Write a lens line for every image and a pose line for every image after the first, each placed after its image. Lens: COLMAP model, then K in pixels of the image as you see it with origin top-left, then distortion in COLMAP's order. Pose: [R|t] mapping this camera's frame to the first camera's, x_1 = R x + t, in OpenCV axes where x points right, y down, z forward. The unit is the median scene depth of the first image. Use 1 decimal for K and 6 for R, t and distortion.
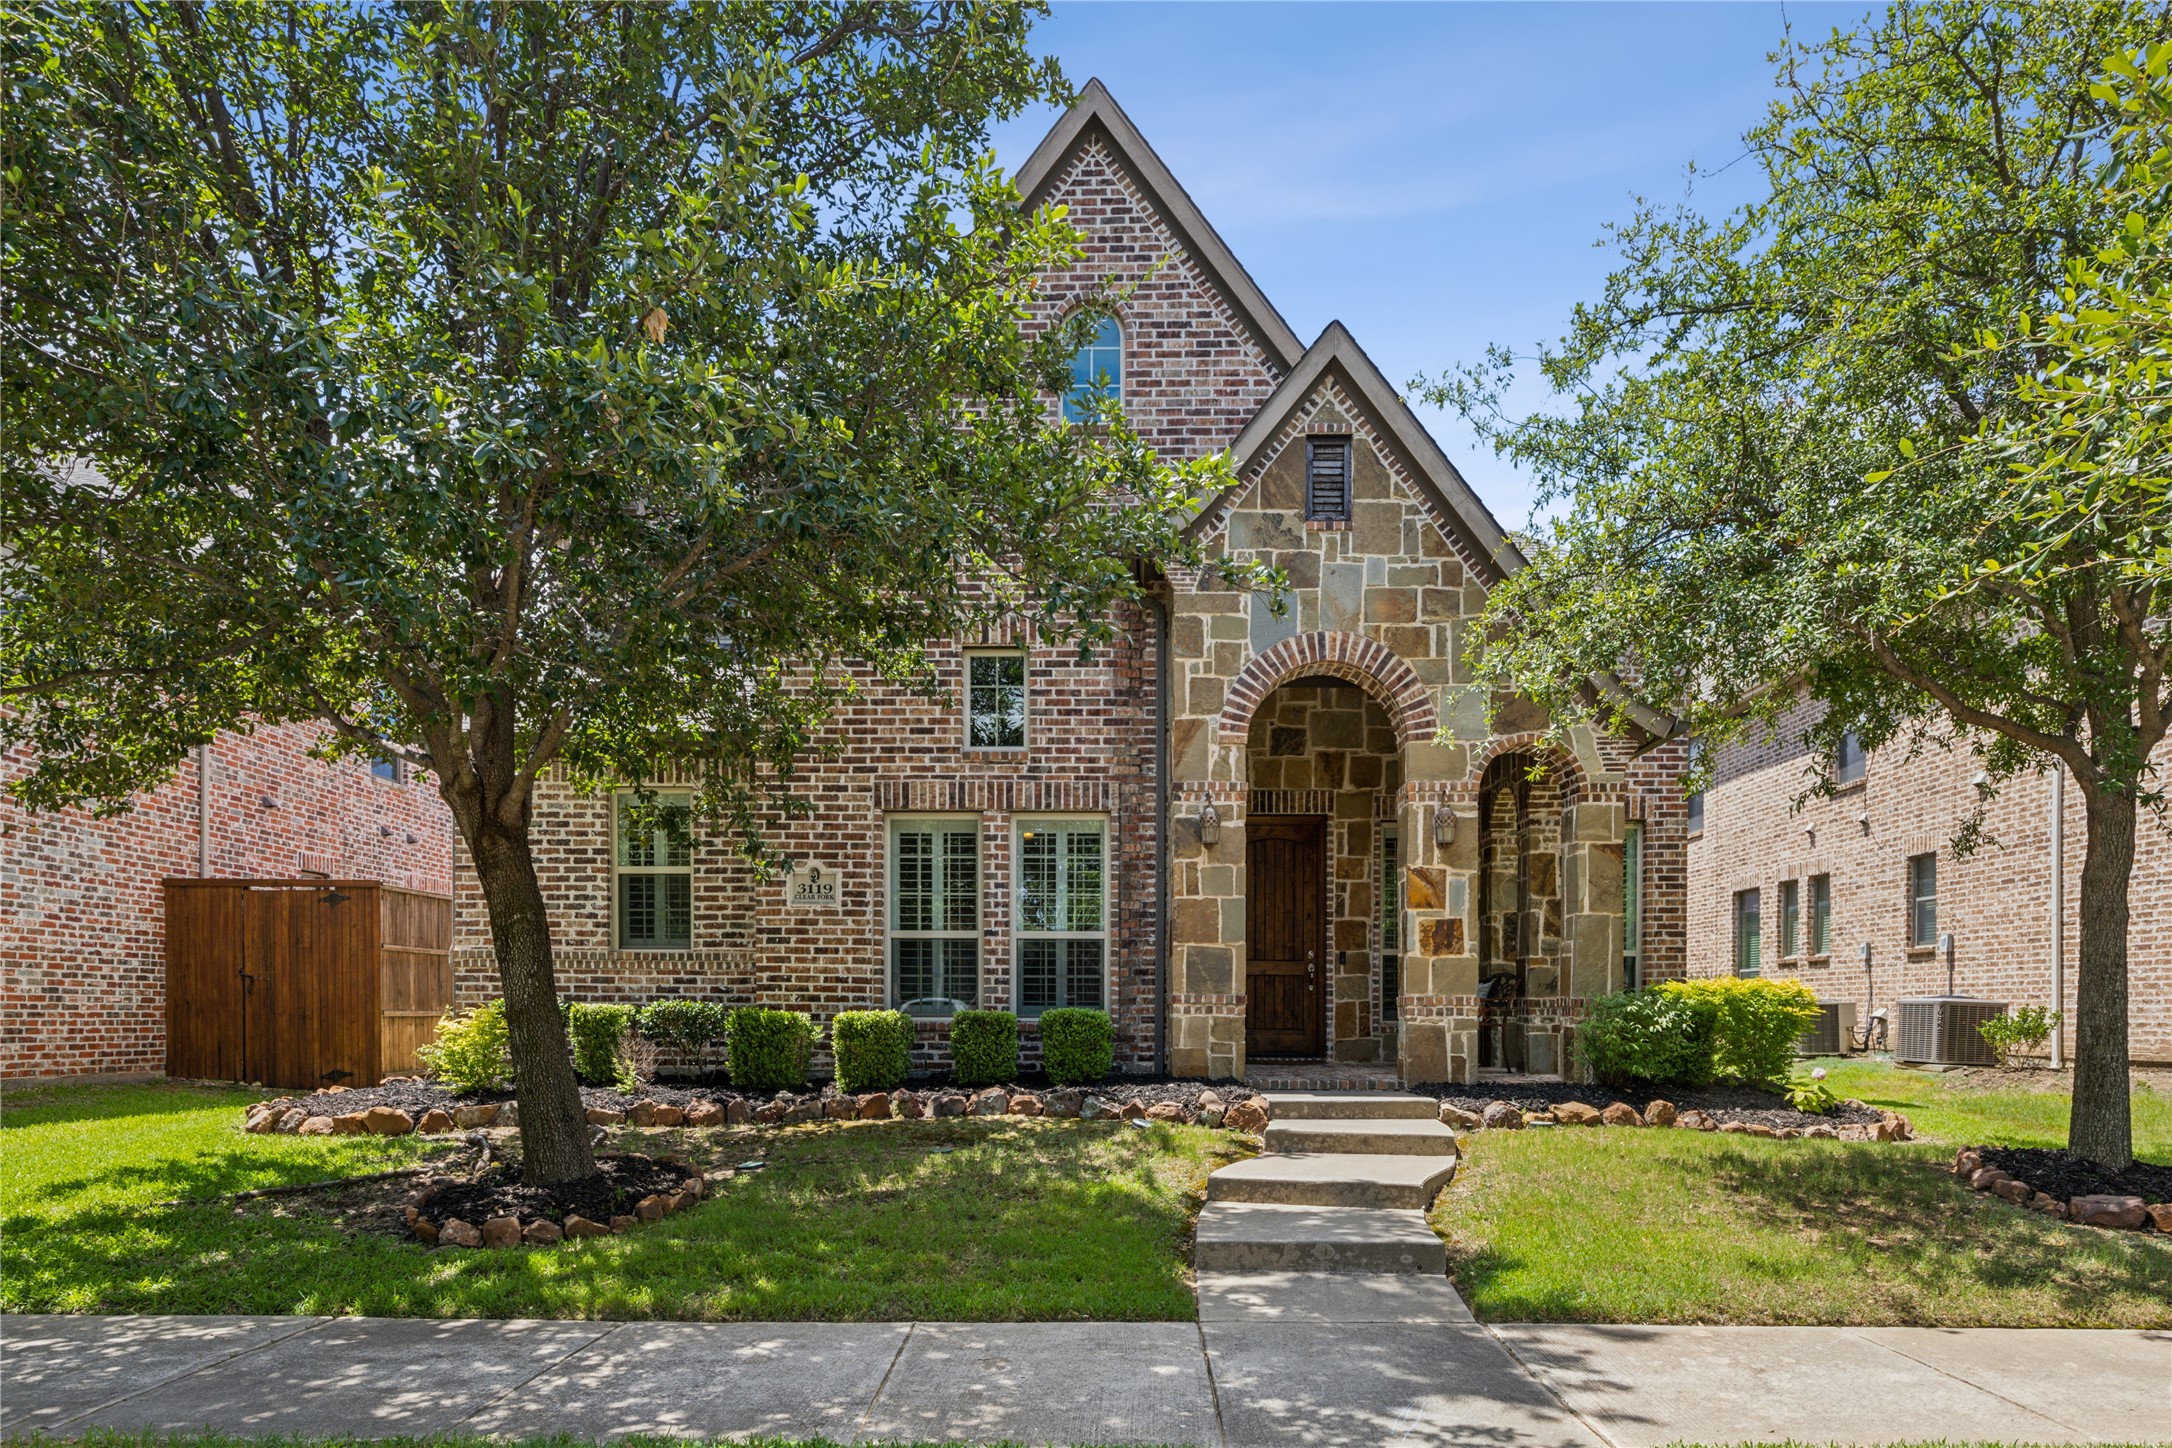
lens RADIAL K [[1156.5, 0, 1085.1], [0, 1156.5, 476.9], [0, 0, 1]] dist [-0.000254, 0.000302]
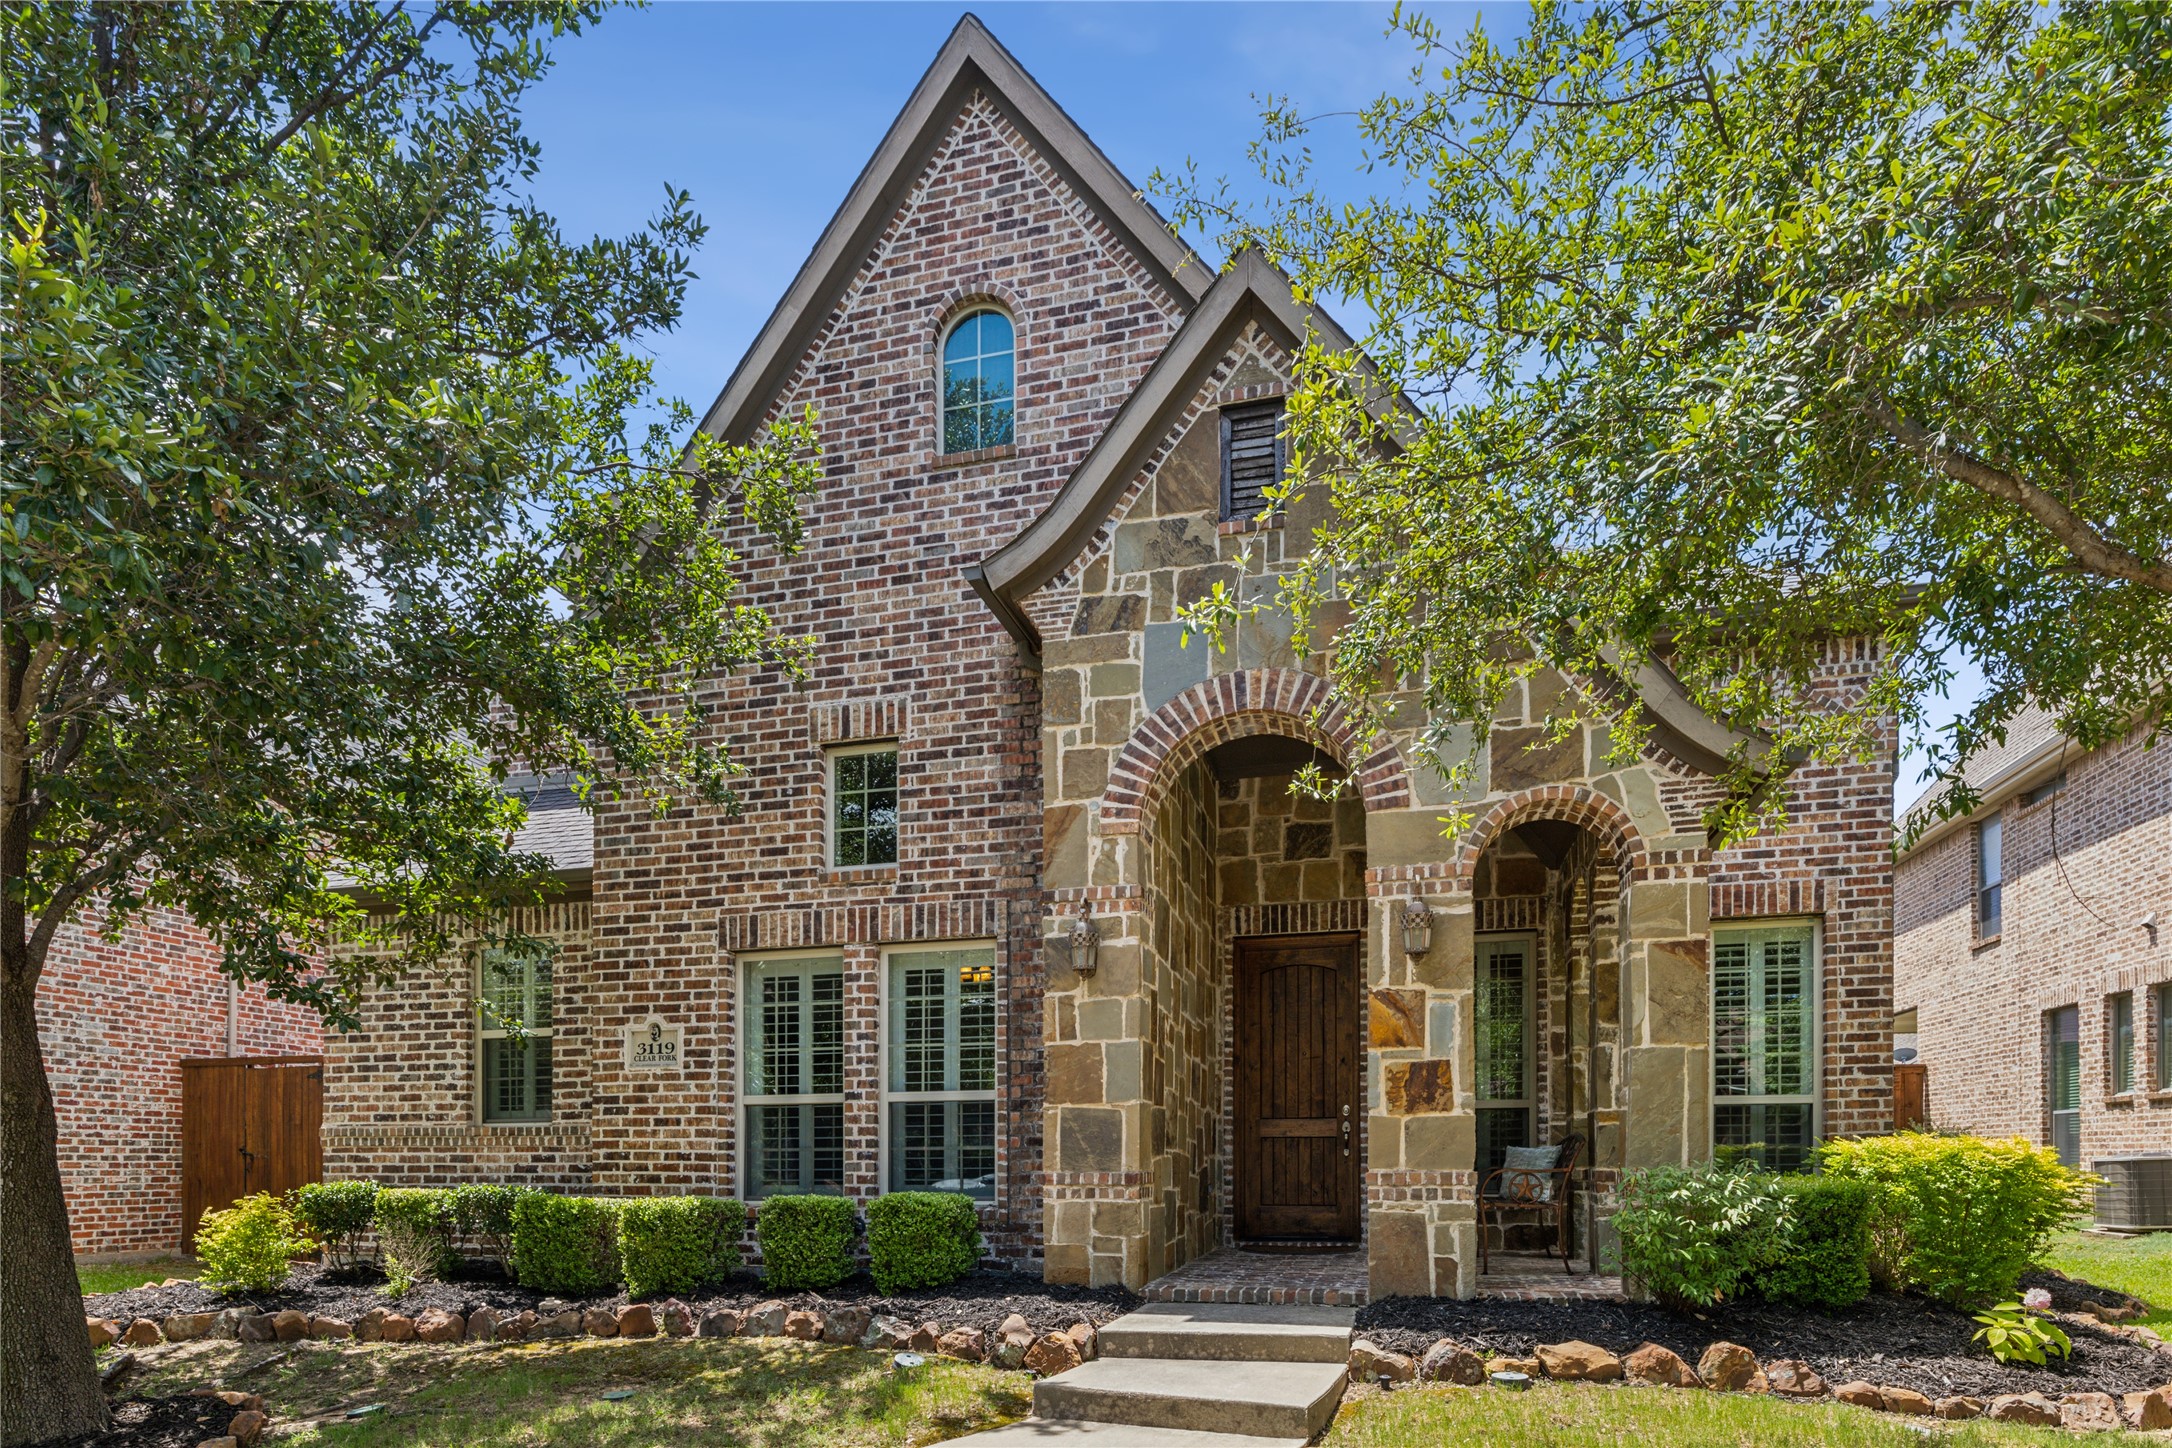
lens RADIAL K [[1150.9, 0, 1086.0], [0, 1150.9, 724.0], [0, 0, 1]] dist [-0.000611, -0.000358]
pose [[0.970721, -0.095503, -0.220406, 0.254121], [0.111167, 0.992003, 0.059763, 0.108592], [0.212936, -0.082515, 0.973576, 0.278030]]
